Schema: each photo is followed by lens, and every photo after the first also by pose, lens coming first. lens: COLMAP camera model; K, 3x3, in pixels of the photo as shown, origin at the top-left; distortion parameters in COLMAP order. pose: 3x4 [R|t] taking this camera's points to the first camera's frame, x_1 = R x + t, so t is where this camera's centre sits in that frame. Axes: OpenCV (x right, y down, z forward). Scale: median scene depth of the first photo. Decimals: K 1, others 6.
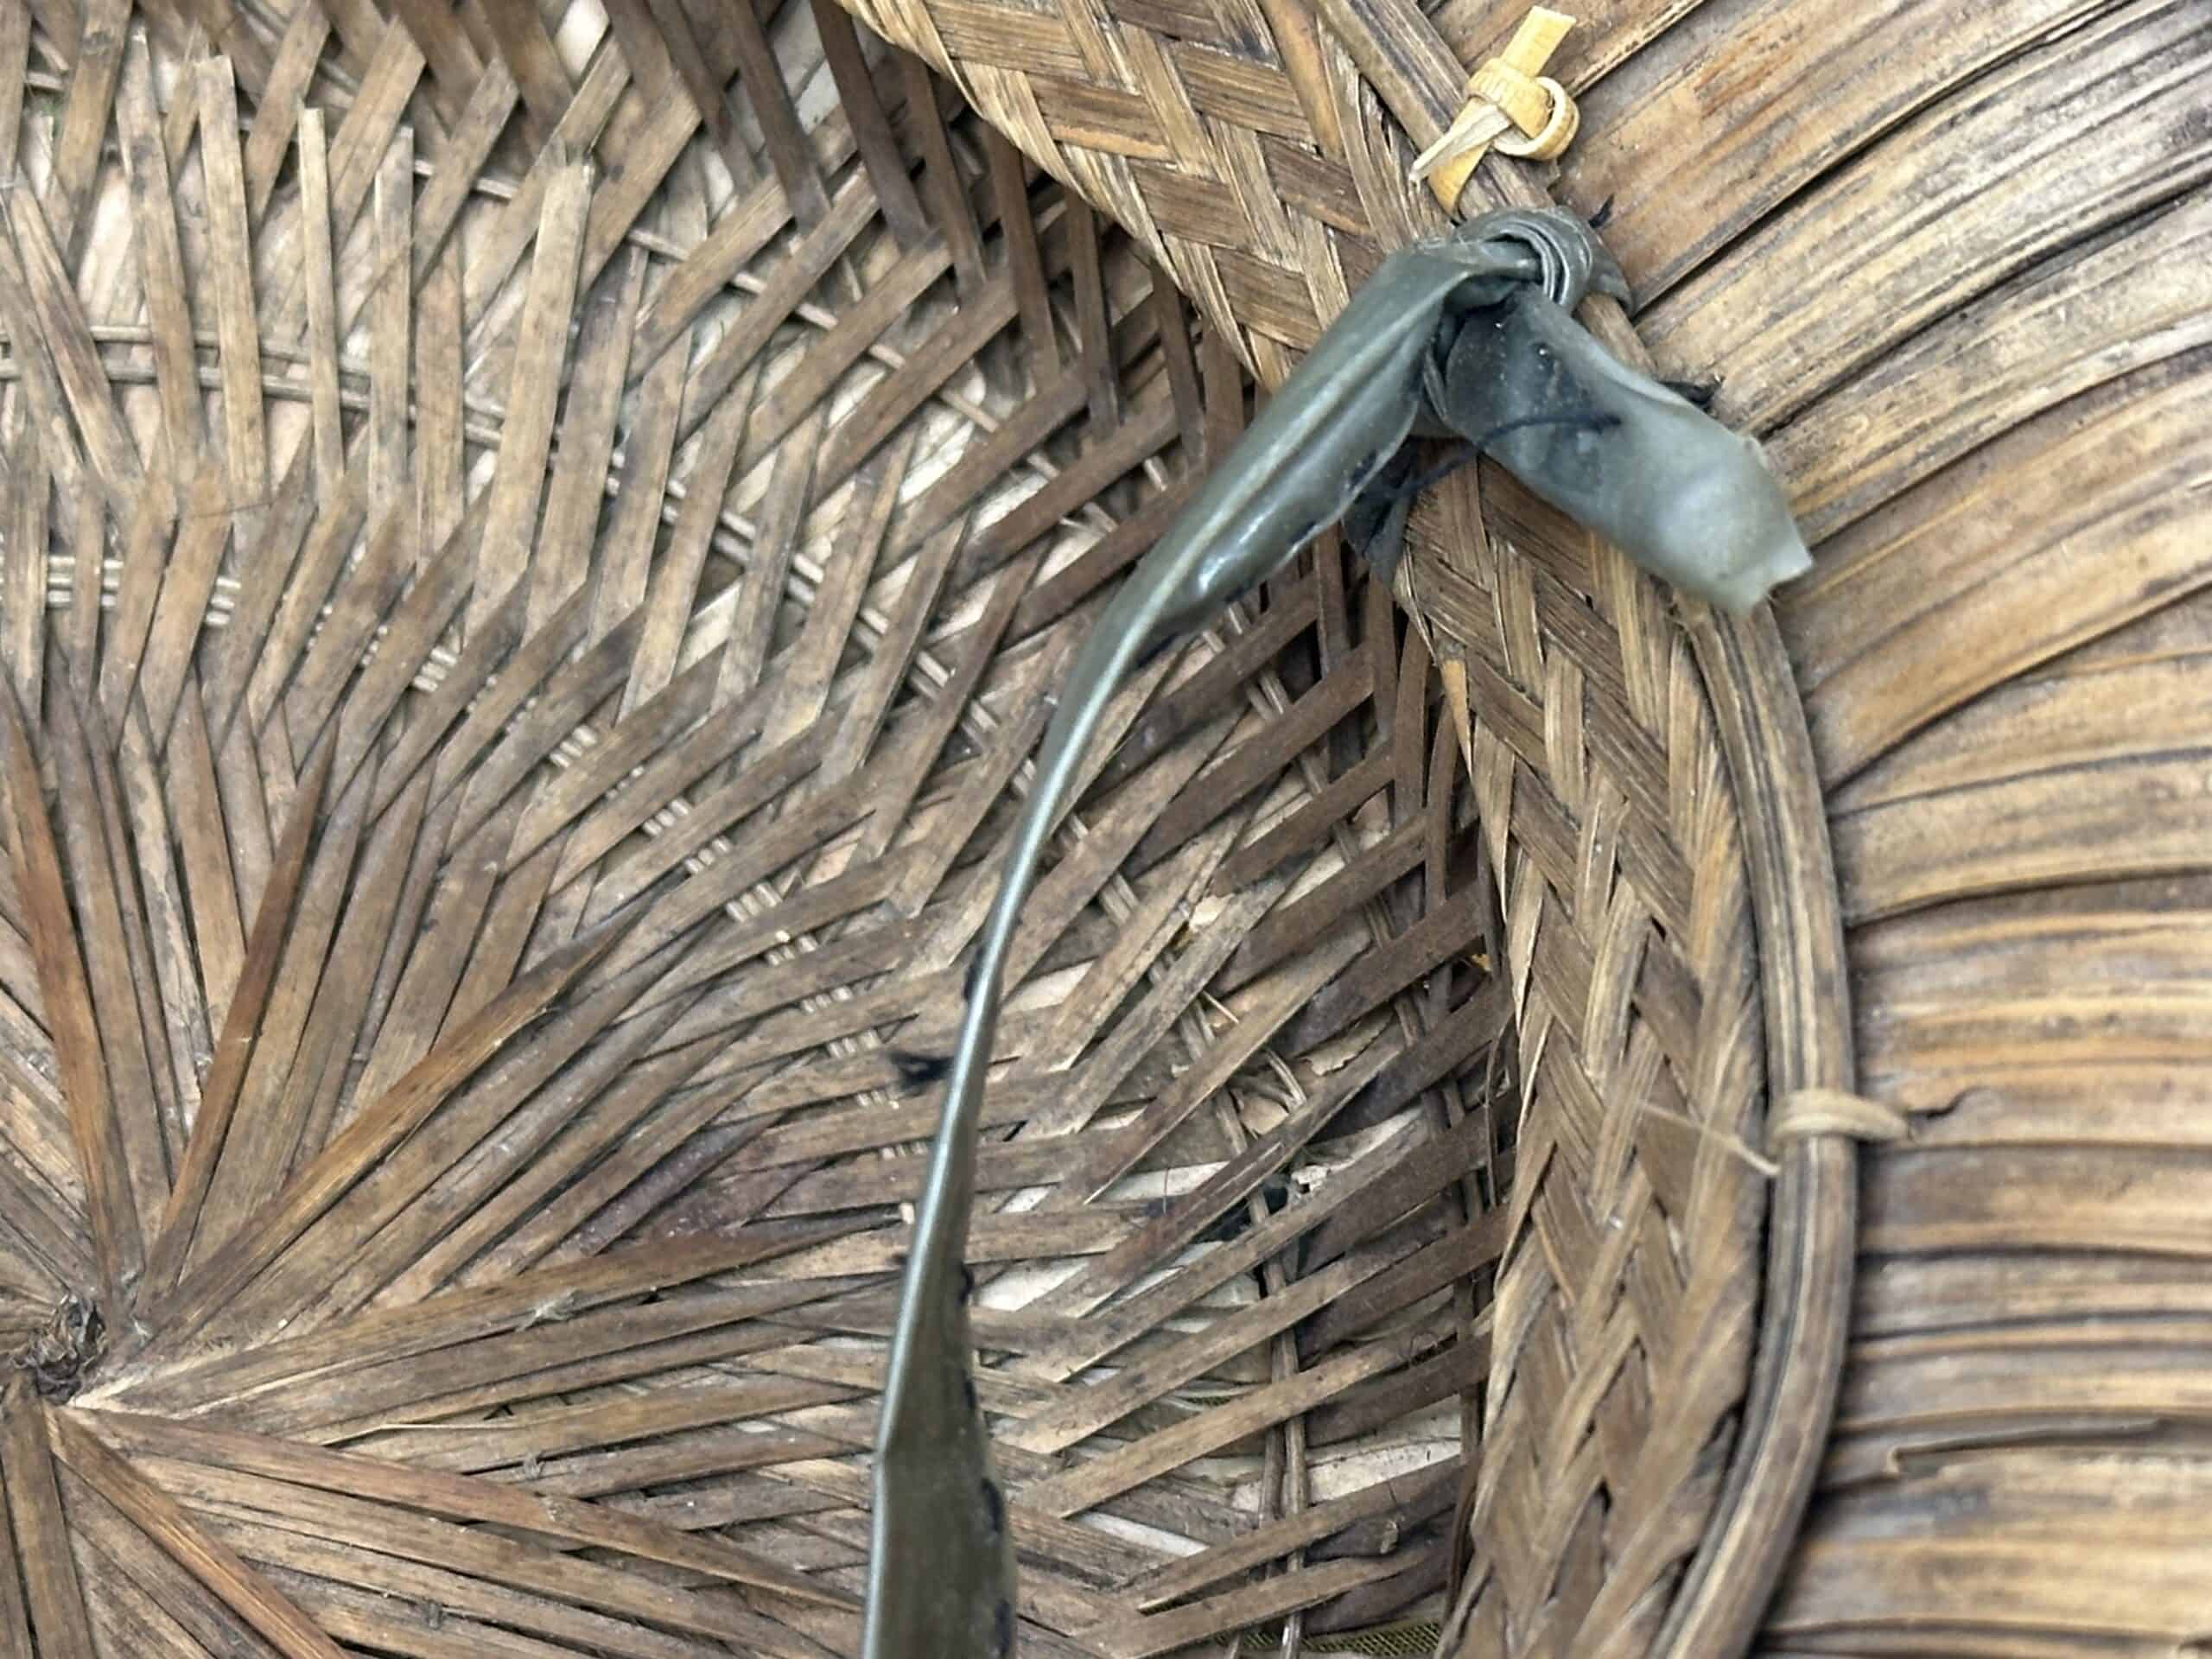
lens RADIAL K [[5798.8, 0, 1128.6], [0, 5798.8, 831.3], [0, 0, 1]] dist [0.195840, 0.000000]
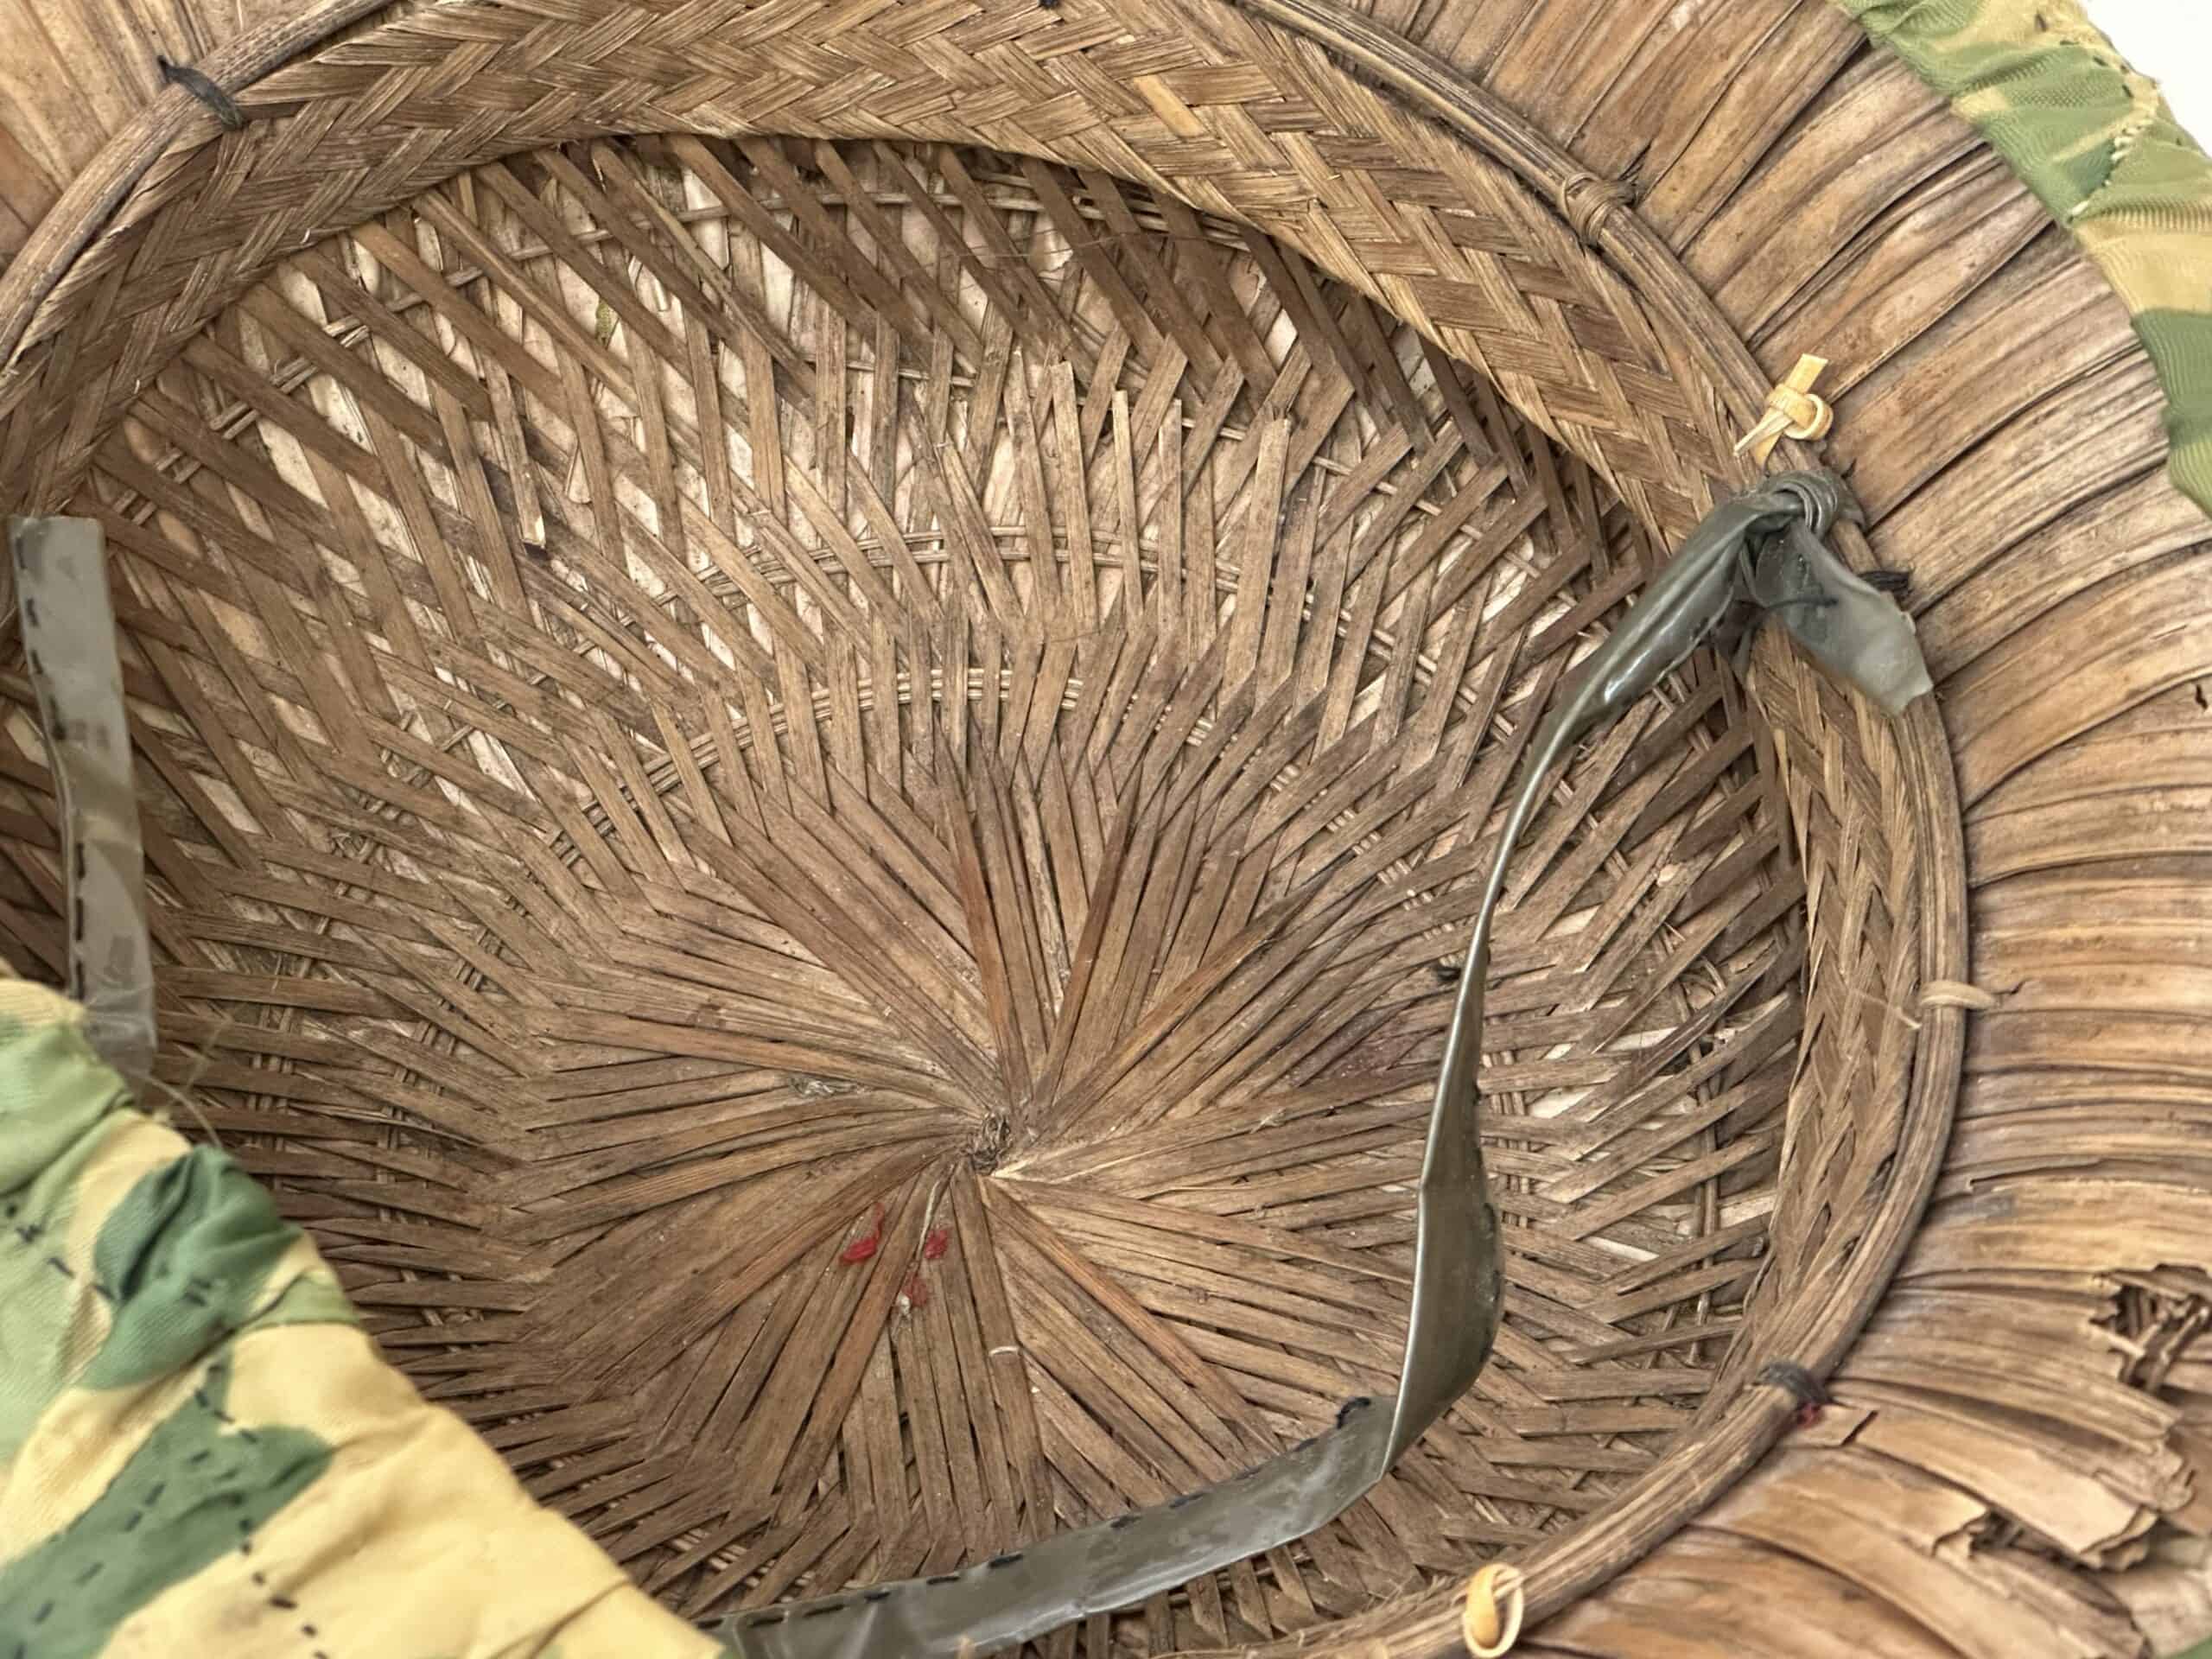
lens RADIAL K [[5683.7, 0, 1088.4], [0, 5683.7, 925.3], [0, 0, 1]] dist [-0.072949, 0.000000]
pose [[0.985418, -0.016215, -0.169377, 0.128335], [0.022598, 0.999103, 0.035826, -0.033740], [0.168644, -0.039131, 0.984900, -0.624226]]
